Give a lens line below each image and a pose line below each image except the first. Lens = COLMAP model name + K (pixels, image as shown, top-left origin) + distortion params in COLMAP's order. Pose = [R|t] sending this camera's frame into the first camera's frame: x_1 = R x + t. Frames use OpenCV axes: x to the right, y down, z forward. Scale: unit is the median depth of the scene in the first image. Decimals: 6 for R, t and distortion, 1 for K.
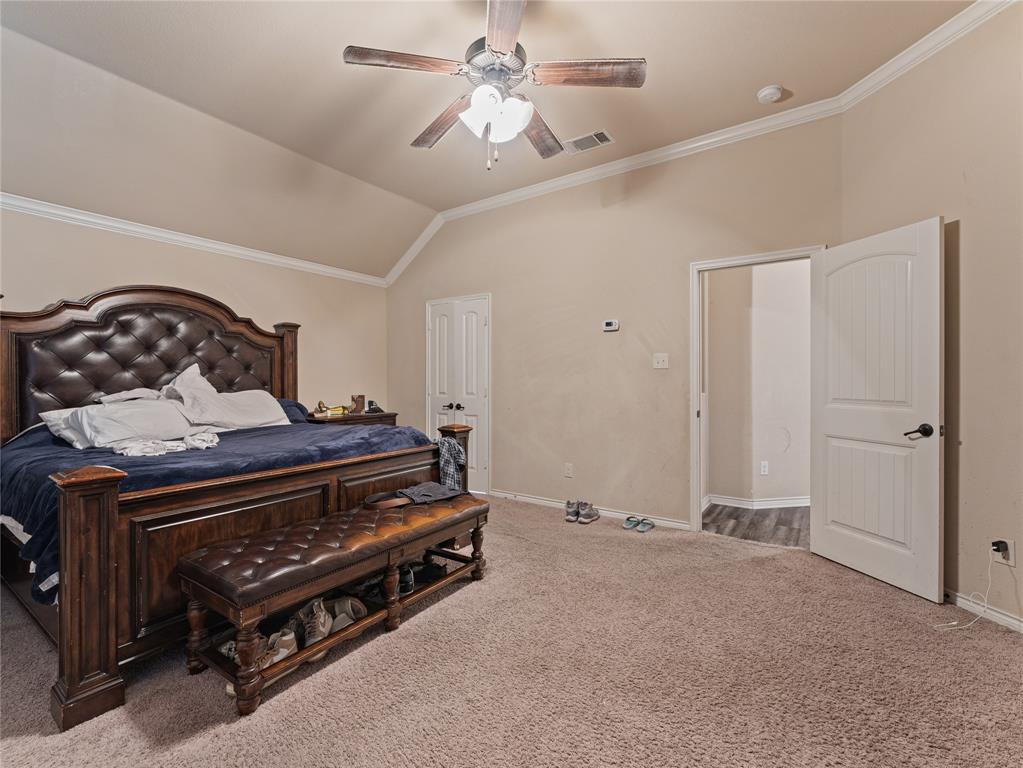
lens RADIAL K [[457.8, 0, 511.1], [0, 457.8, 378.0], [0, 0, 1]] dist [0.000681, -0.000469]
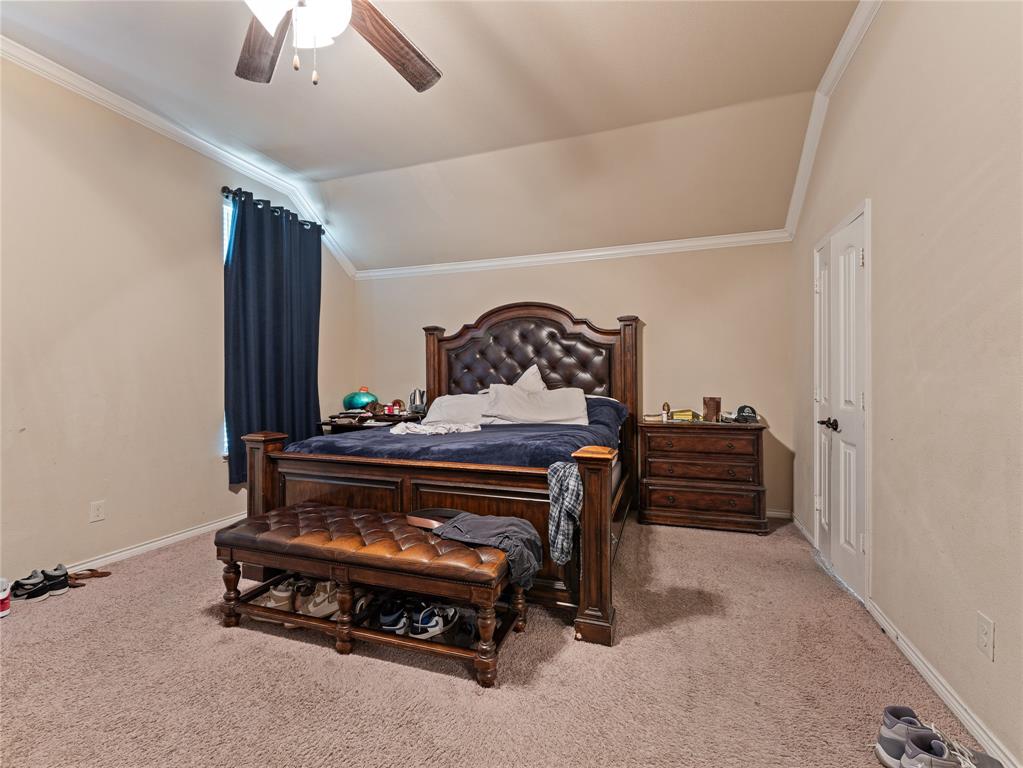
lens RADIAL K [[465.1, 0, 510.2], [0, 465.1, 378.4], [0, 0, 1]] dist [-0.000755, -0.000456]
pose [[0.259456, -0.006805, -0.965731, 0.405595], [0.007479, 0.999959, -0.005037, 0.007393], [0.965726, -0.005915, 0.259497, 0.609922]]
